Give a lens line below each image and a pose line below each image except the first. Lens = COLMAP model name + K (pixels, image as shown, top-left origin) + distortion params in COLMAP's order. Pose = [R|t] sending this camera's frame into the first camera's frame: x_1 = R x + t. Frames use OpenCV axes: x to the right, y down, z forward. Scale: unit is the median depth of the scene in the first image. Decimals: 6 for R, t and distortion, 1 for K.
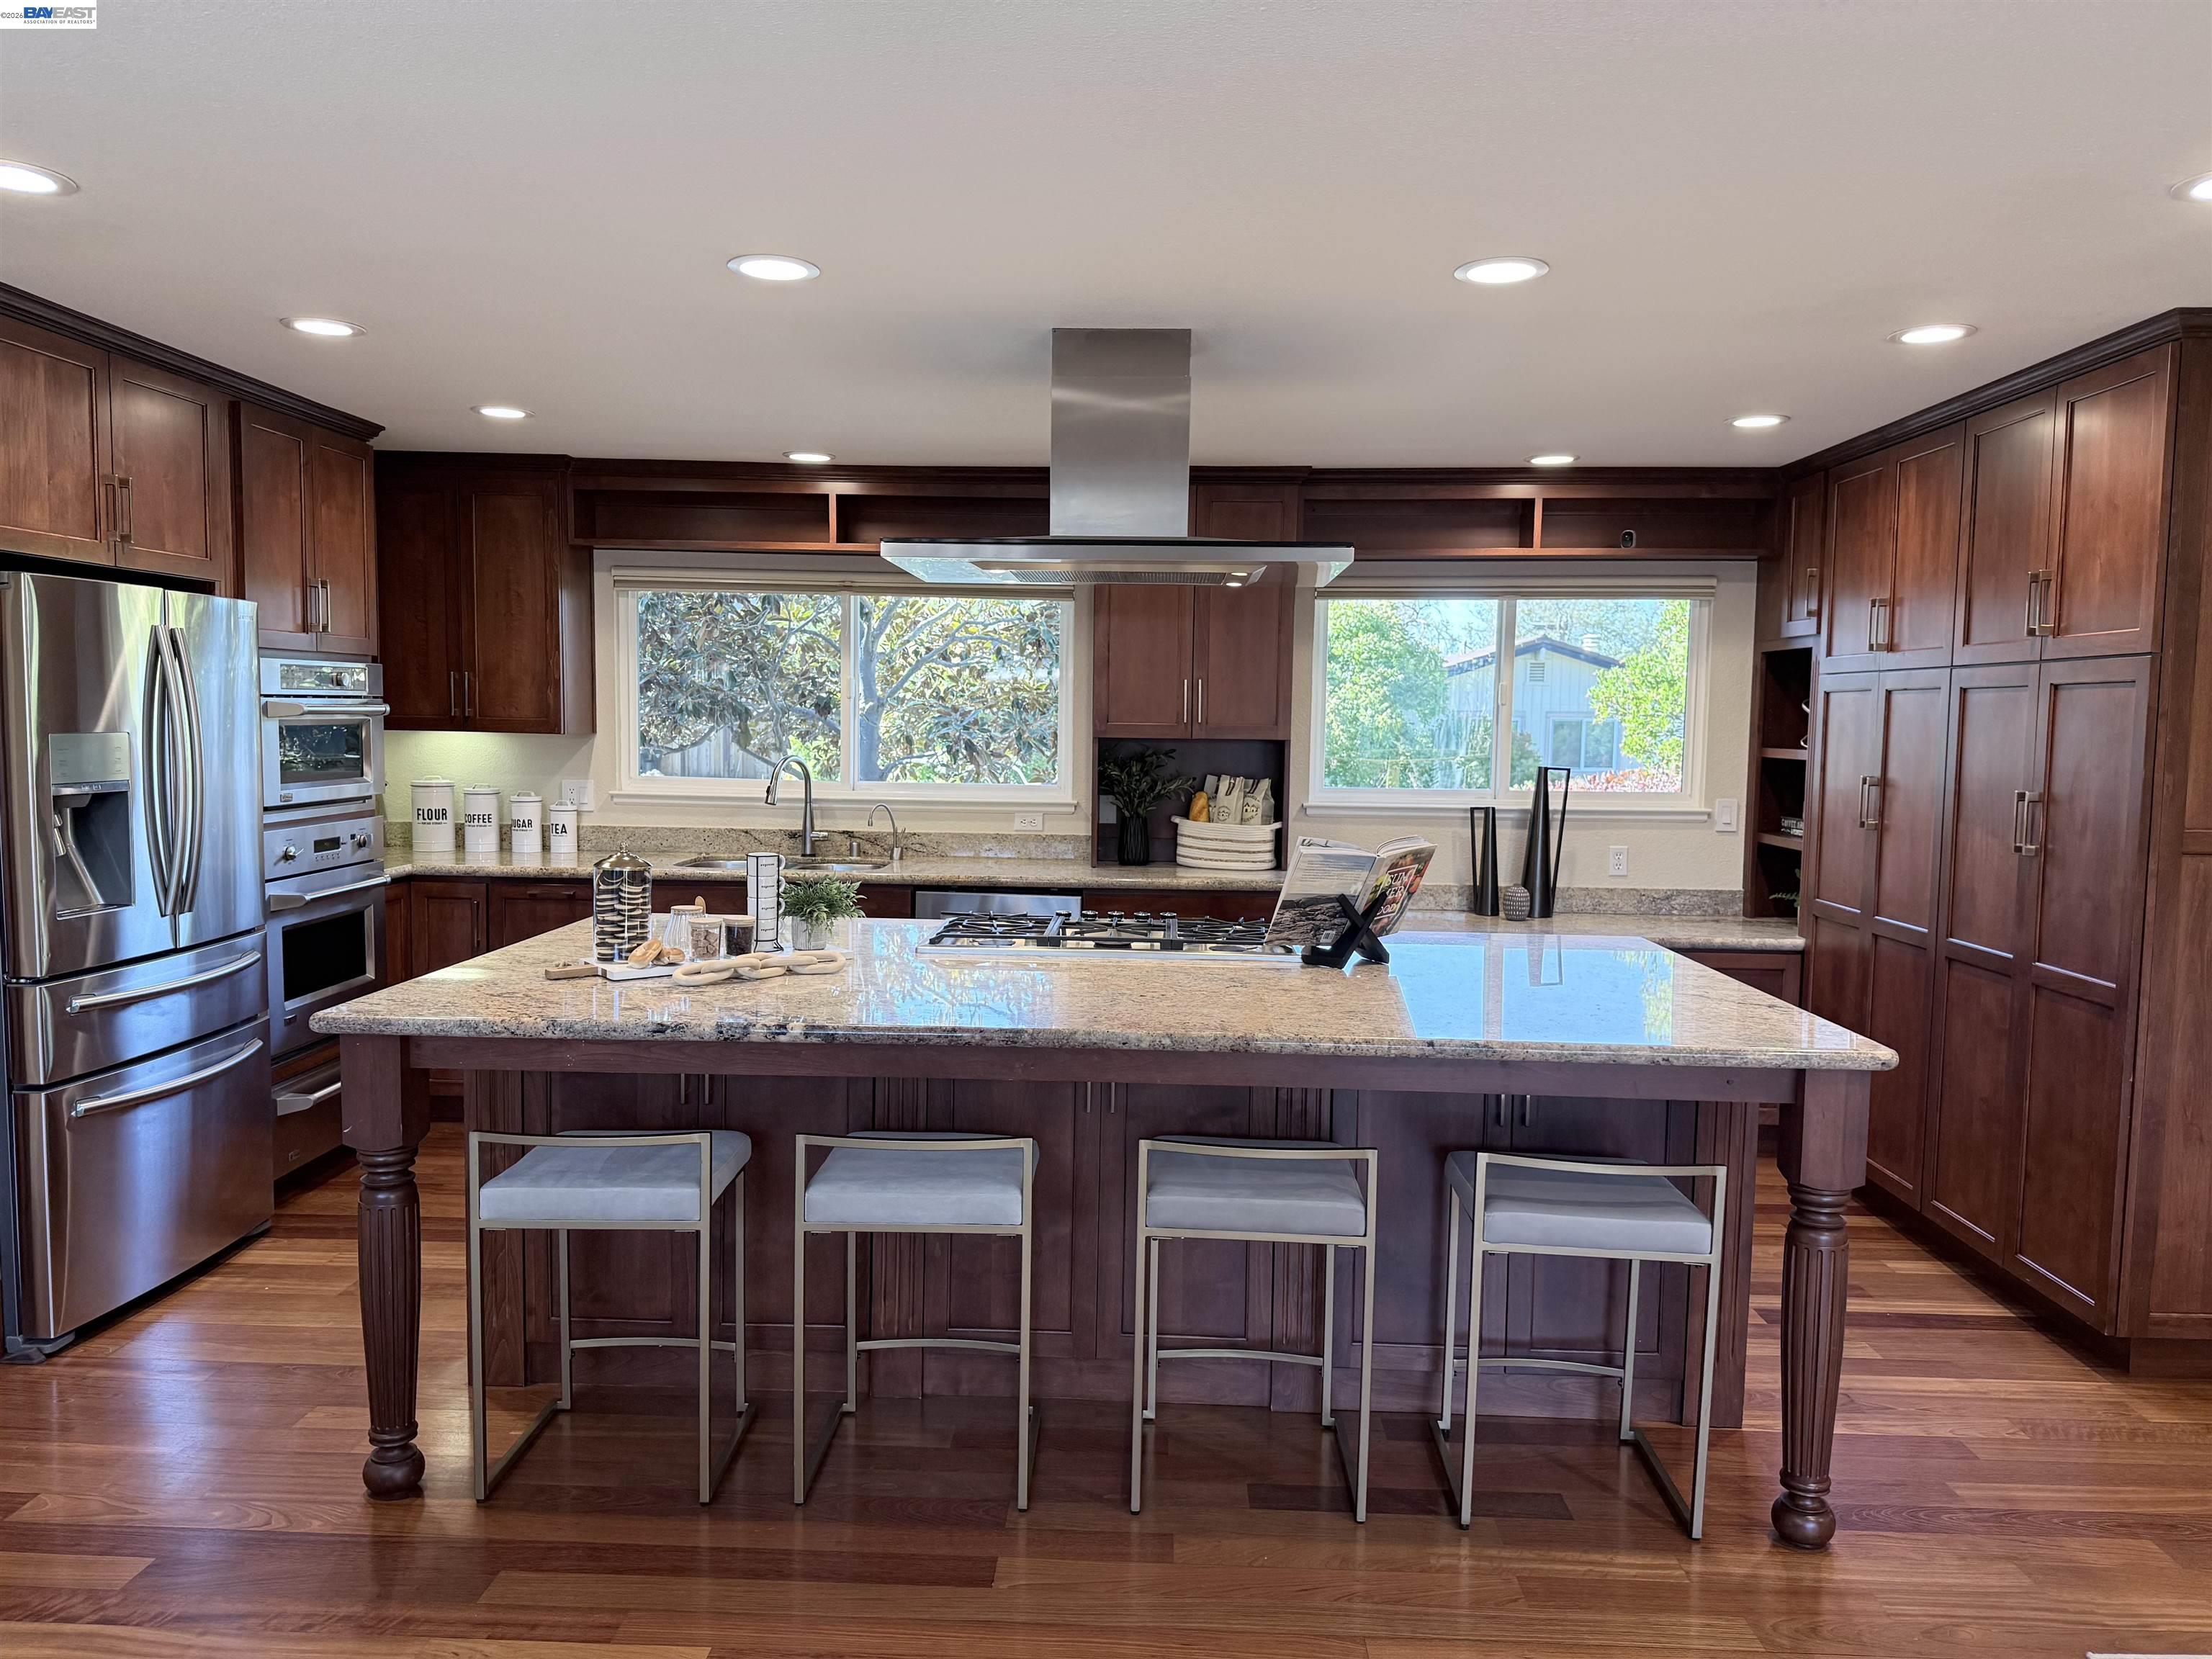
lens RADIAL K [[1562.9, 0, 1117.4], [0, 1562.9, 831.8], [0, 0, 1]] dist [0.099532, -0.142467]
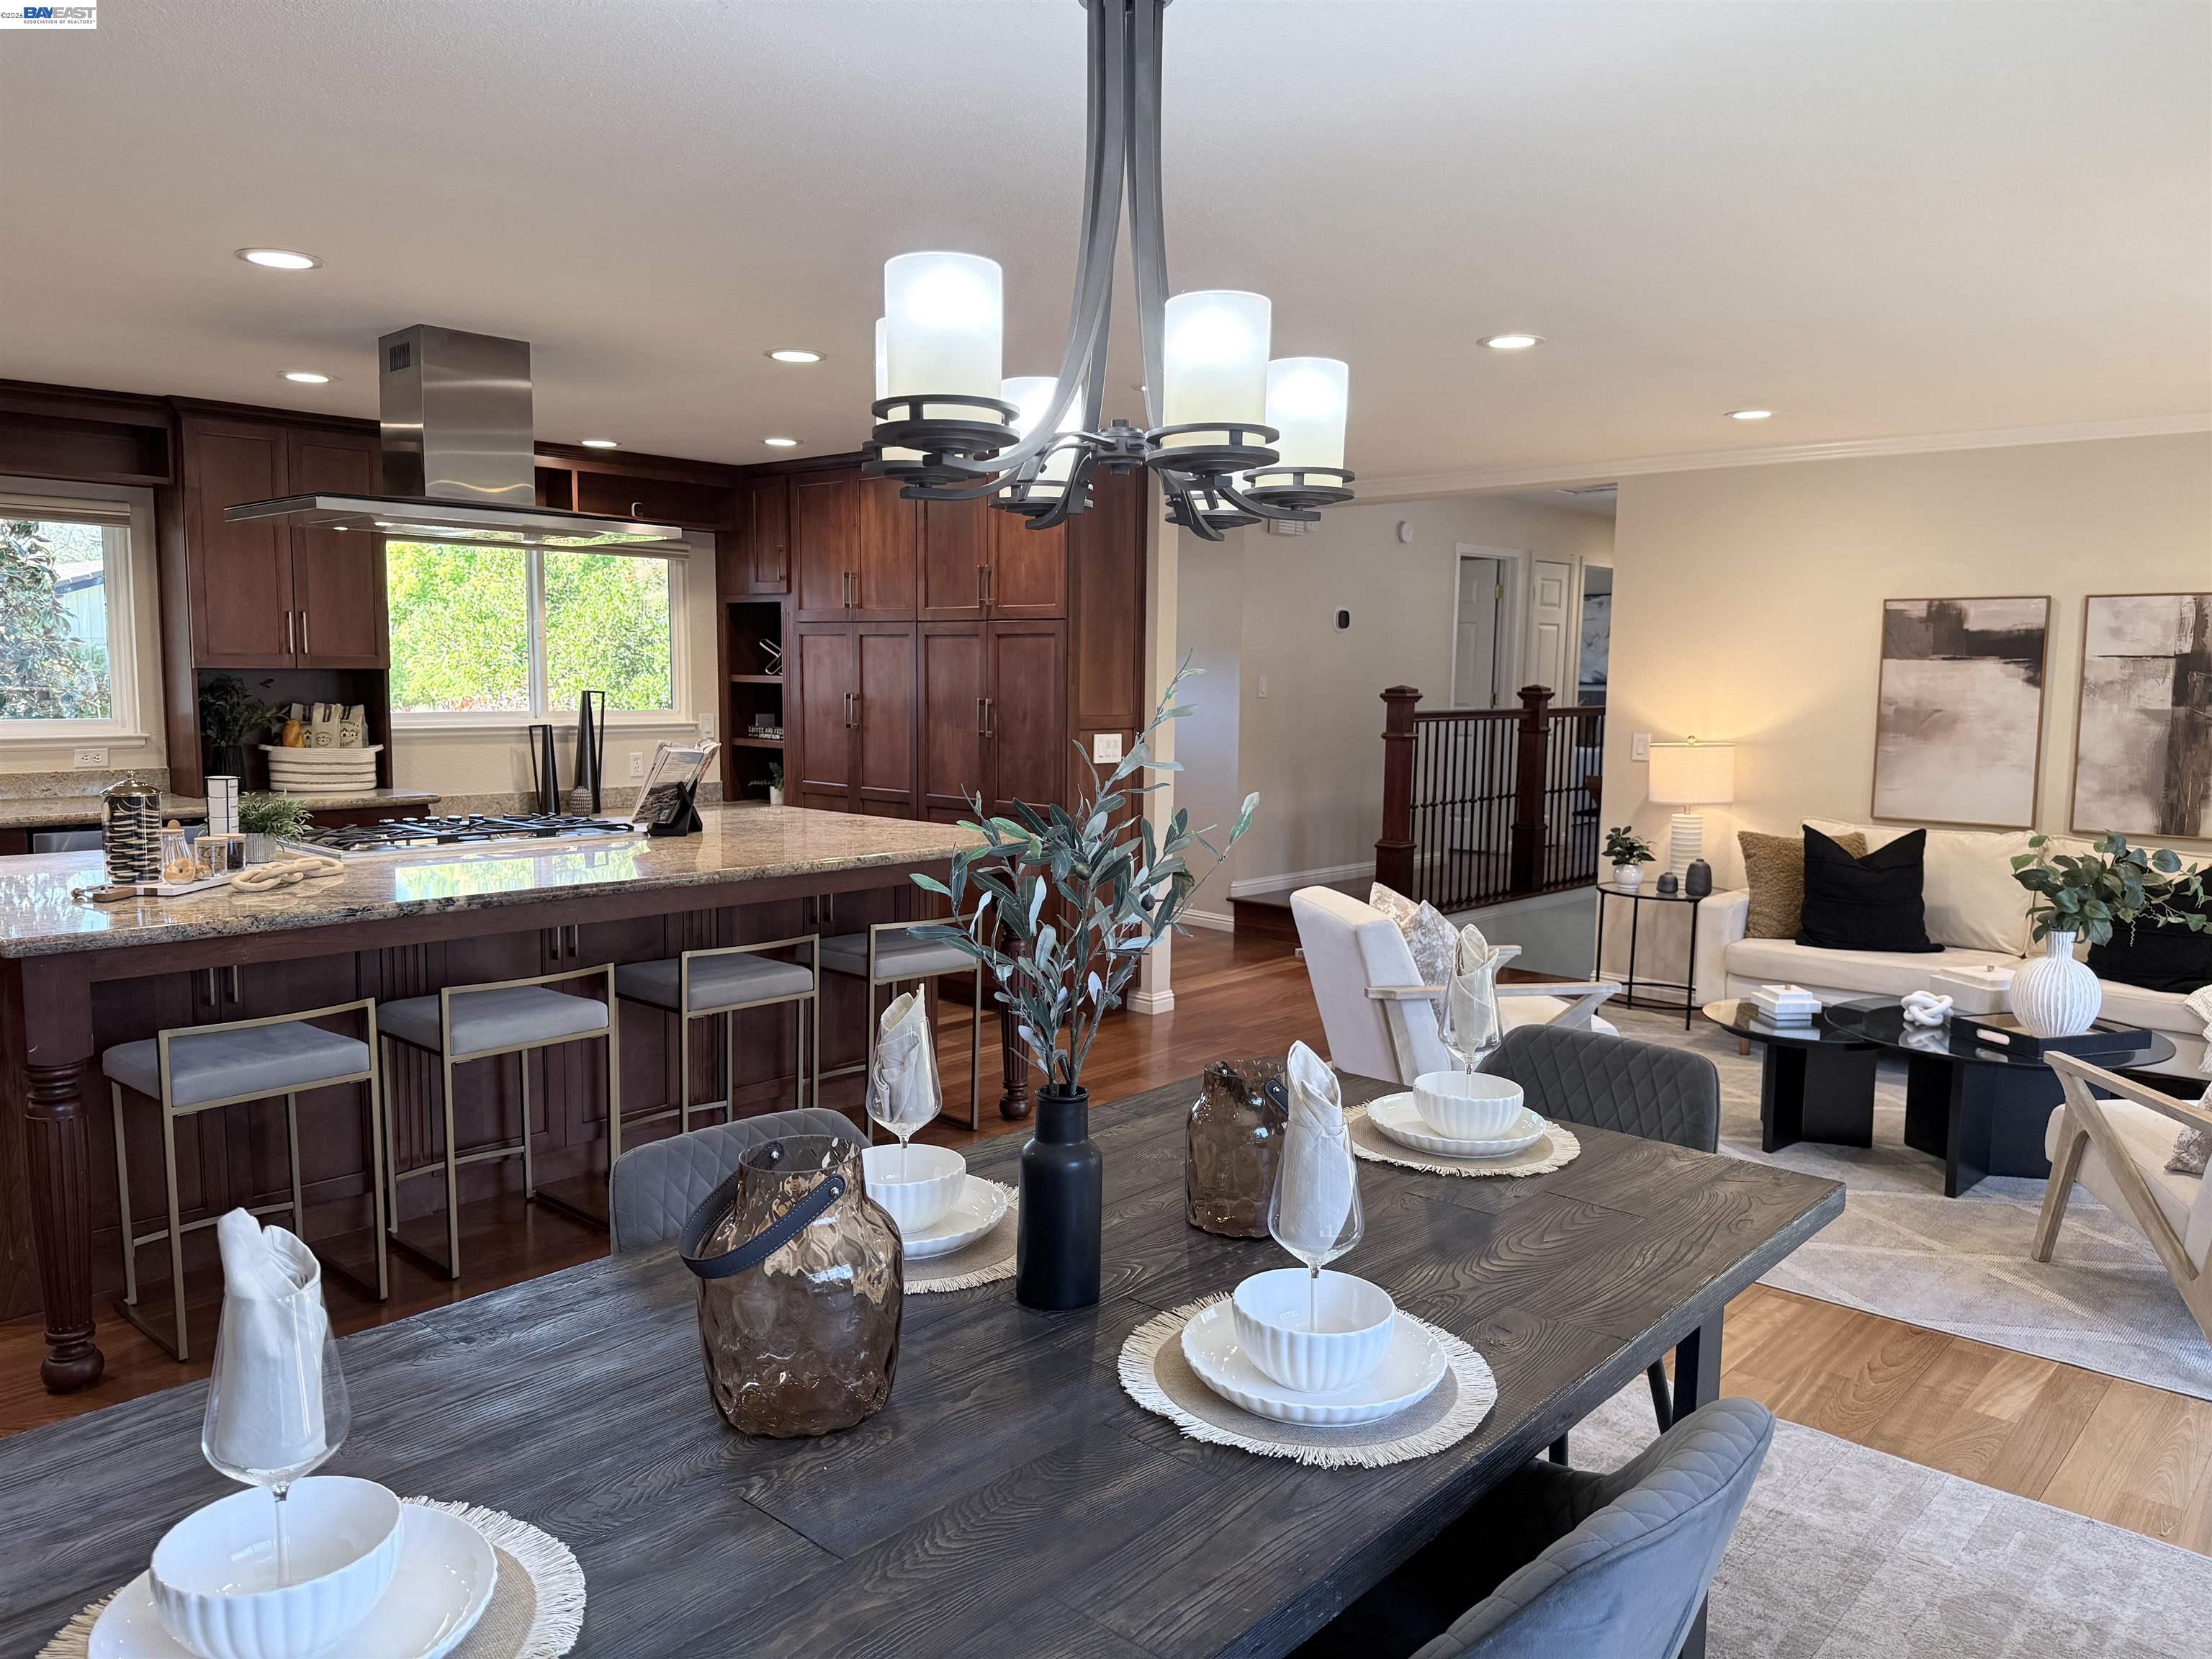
lens RADIAL K [[1562.9, 0, 1117.4], [0, 1562.9, 831.8], [0, 0, 1]] dist [0.099532, -0.142467]
pose [[0.644493, -0.086706, 0.759678, -0.435451], [0.052582, 0.996223, 0.069095, 0.005277], [-0.762800, -0.004585, 0.646618, -0.122421]]
